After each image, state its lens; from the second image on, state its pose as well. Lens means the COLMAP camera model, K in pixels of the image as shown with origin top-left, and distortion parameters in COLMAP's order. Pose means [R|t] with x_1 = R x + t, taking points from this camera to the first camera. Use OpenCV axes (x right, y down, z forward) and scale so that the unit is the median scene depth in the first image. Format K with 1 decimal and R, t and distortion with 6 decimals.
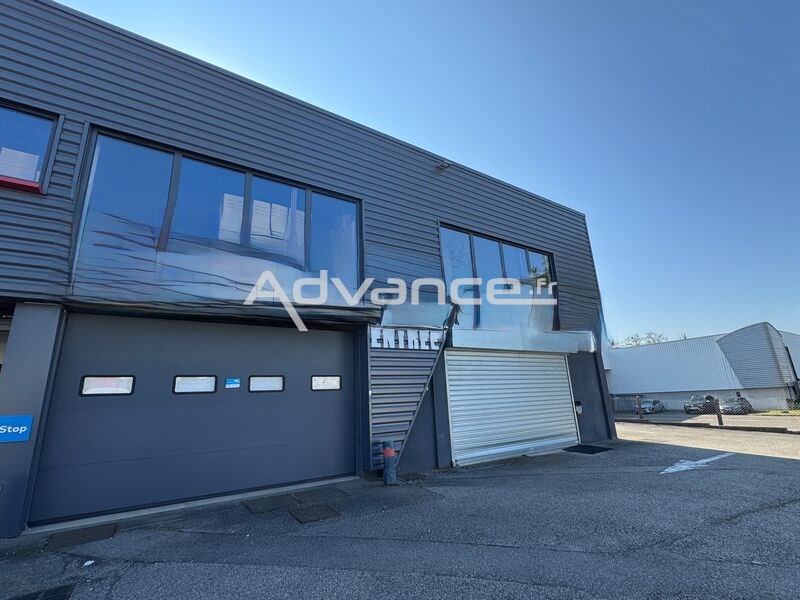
lens RADIAL K [[375.0, 0, 400.5], [0, 375.0, 296.6], [0, 0, 1]] dist [0.001936, 0.000841]
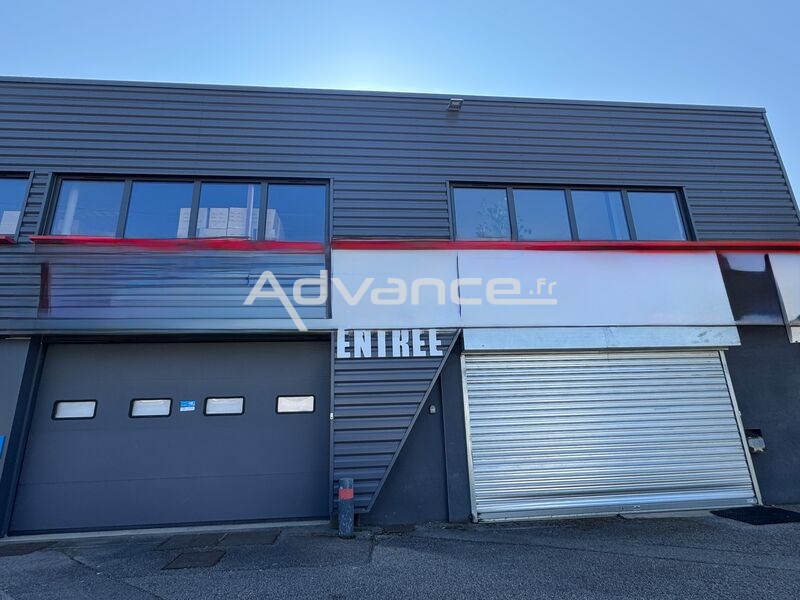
lens RADIAL K [[414.6, 0, 399.4], [0, 414.6, 303.1], [0, 0, 1]] dist [0.002704, 0.000566]
pose [[0.882081, -0.120402, -0.455452, 0.423574], [0.119912, 0.992328, -0.030094, 0.057616], [0.455581, -0.028069, 0.889751, 0.265641]]
